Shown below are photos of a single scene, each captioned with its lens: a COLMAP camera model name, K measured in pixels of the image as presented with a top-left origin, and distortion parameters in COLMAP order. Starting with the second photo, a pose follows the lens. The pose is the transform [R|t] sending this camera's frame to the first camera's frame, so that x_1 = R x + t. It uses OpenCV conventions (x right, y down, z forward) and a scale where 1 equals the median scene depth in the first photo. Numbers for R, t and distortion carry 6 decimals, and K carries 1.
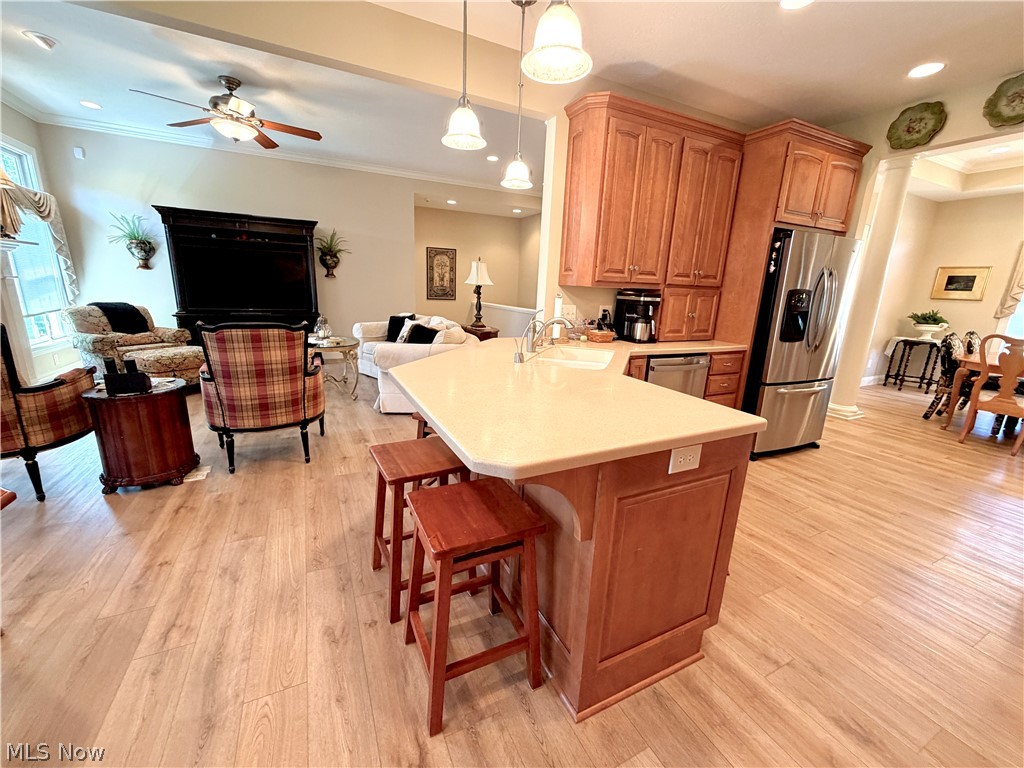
lens RADIAL K [[408.0, 0, 511.4], [0, 408.0, 384.4], [0, 0, 1]] dist [0.001054, 0.000021]
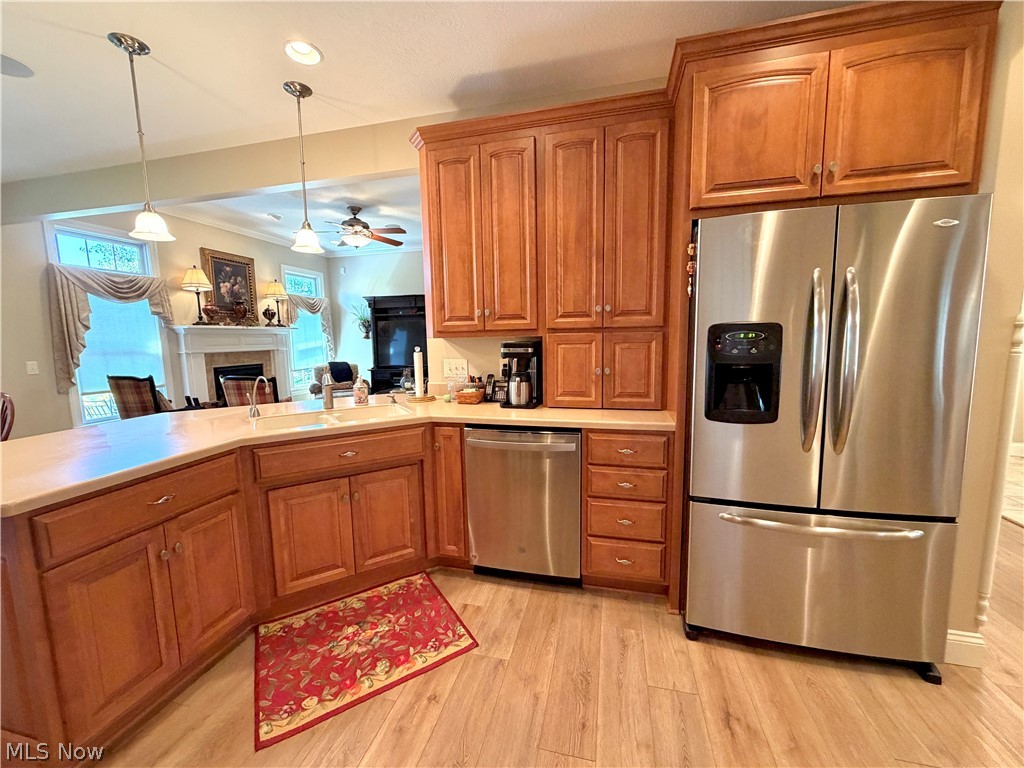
lens RADIAL K [[408.0, 0, 510.2], [0, 408.0, 384.2], [0, 0, 1]] dist [0.001054, 0.000021]
pose [[0.761844, 0.022118, -0.647383, 0.778028], [-0.105106, 0.990393, -0.089853, -0.073793], [0.639177, 0.136498, 0.756850, 0.410093]]
